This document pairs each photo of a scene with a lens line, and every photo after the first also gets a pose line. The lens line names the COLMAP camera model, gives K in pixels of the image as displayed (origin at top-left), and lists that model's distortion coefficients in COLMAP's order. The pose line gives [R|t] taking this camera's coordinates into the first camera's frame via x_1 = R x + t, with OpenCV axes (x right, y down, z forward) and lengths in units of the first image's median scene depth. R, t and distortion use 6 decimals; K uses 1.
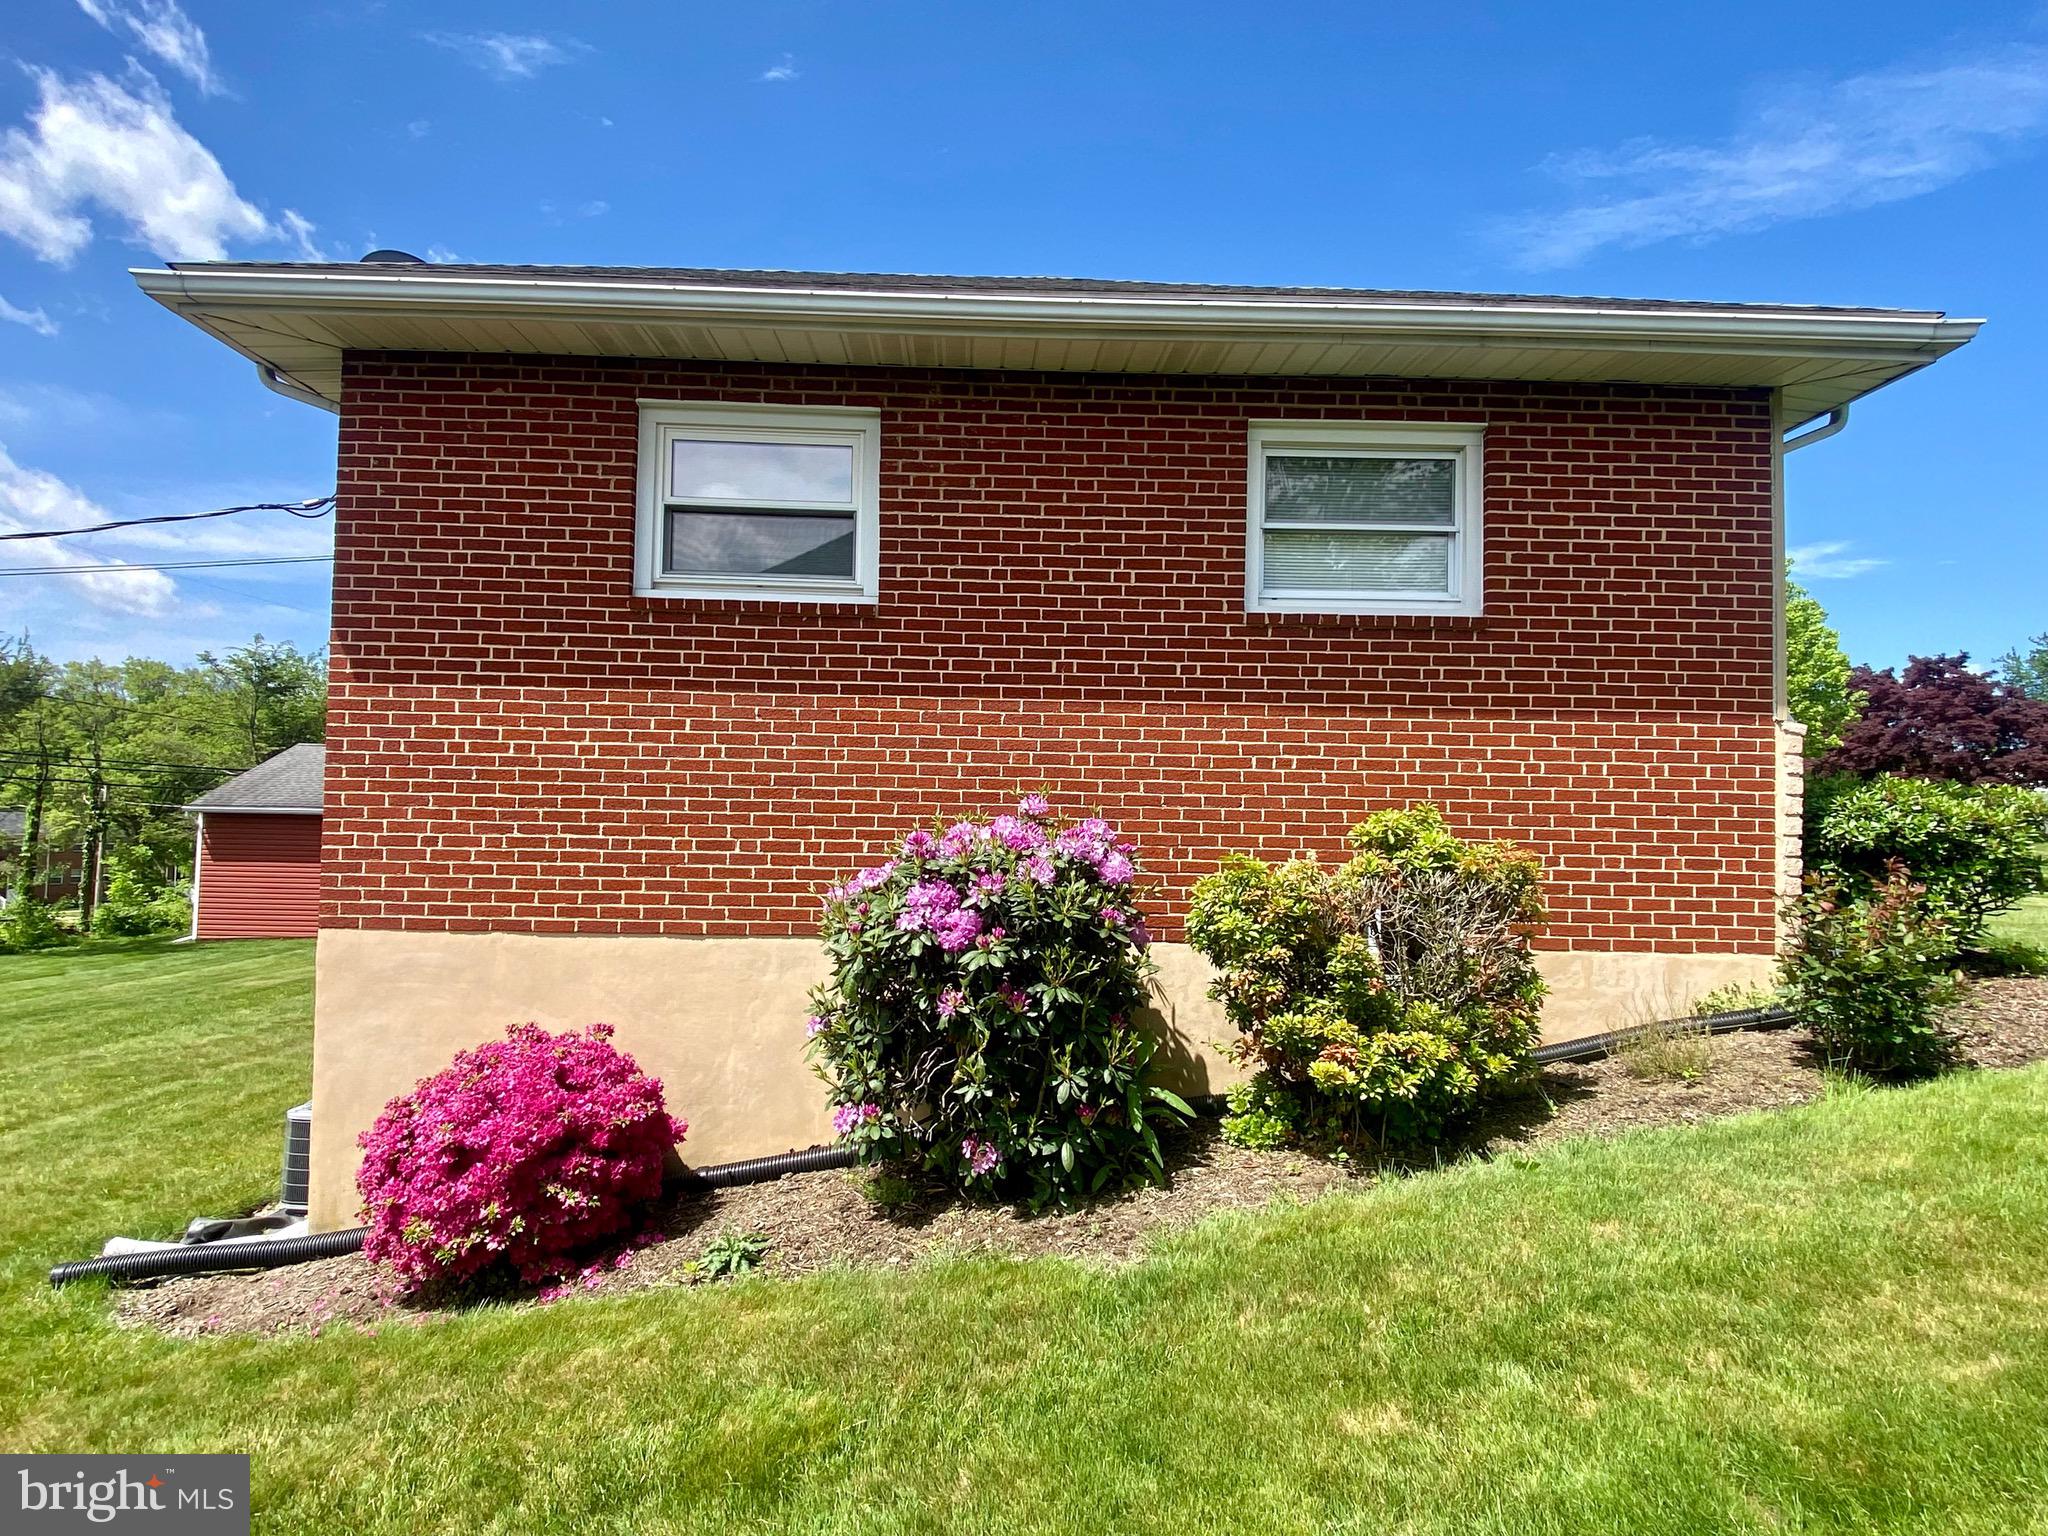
lens RADIAL K [[1153.7, 0, 1026.3], [0, 1153.7, 787.3], [0, 0, 1]] dist [0.011808, -0.002899]
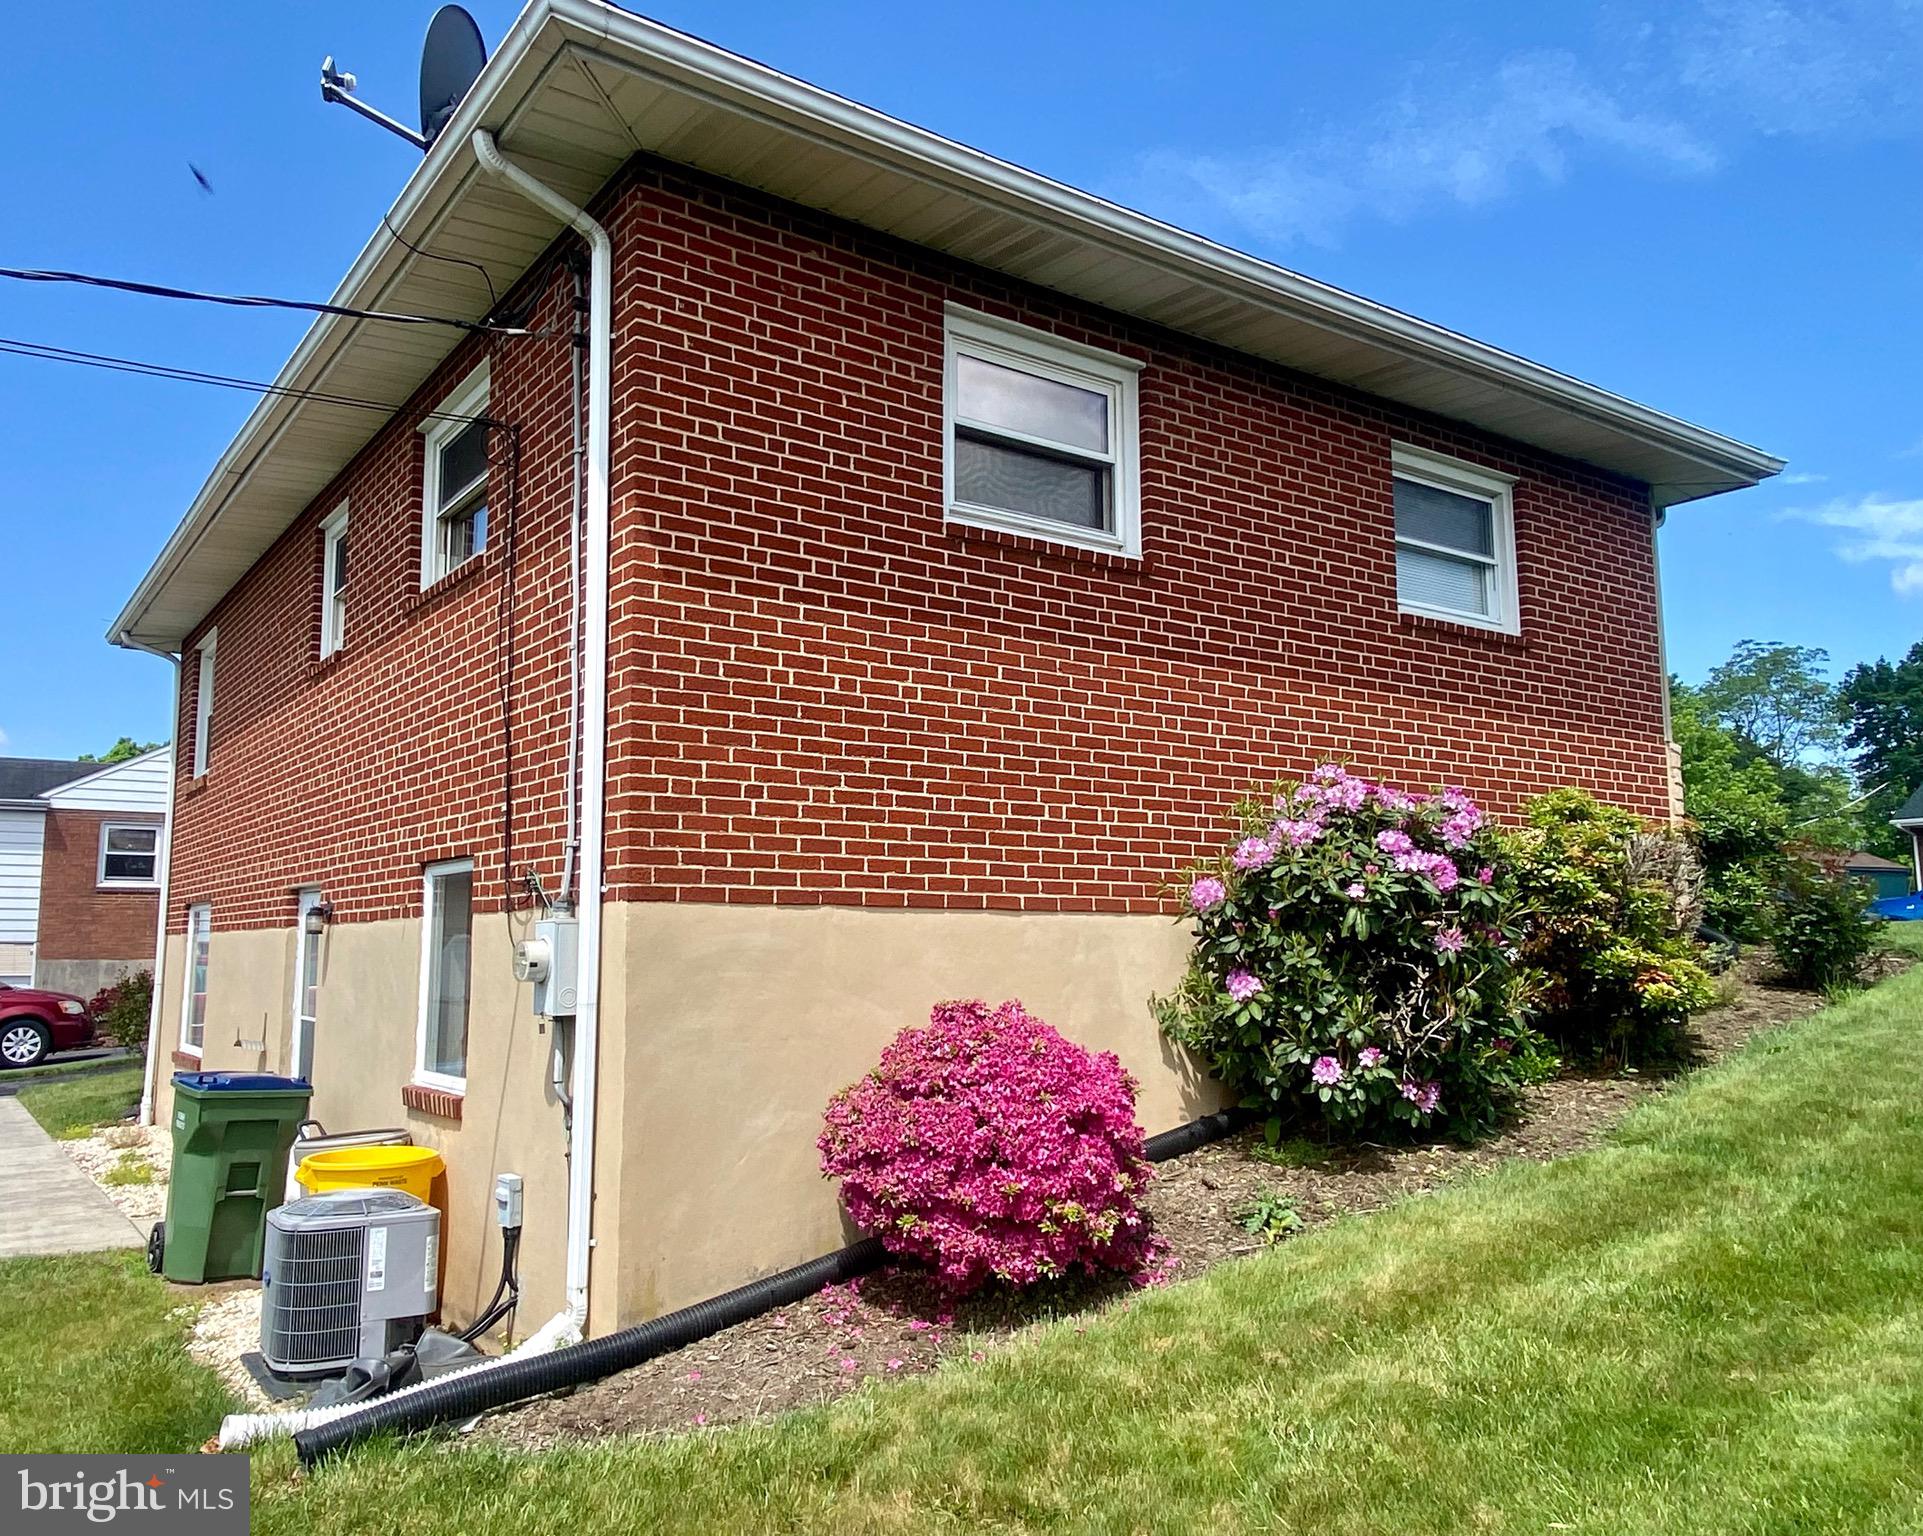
lens RADIAL K [[1486.8, 0, 961.4], [0, 1486.8, 761.2], [0, 0, 1]] dist [-0.032586, -0.013177]
pose [[0.836120, 0.049931, 0.546269, -0.936002], [-0.015003, 0.997558, -0.068217, 0.091516], [-0.548341, 0.048842, 0.834827, 0.070575]]
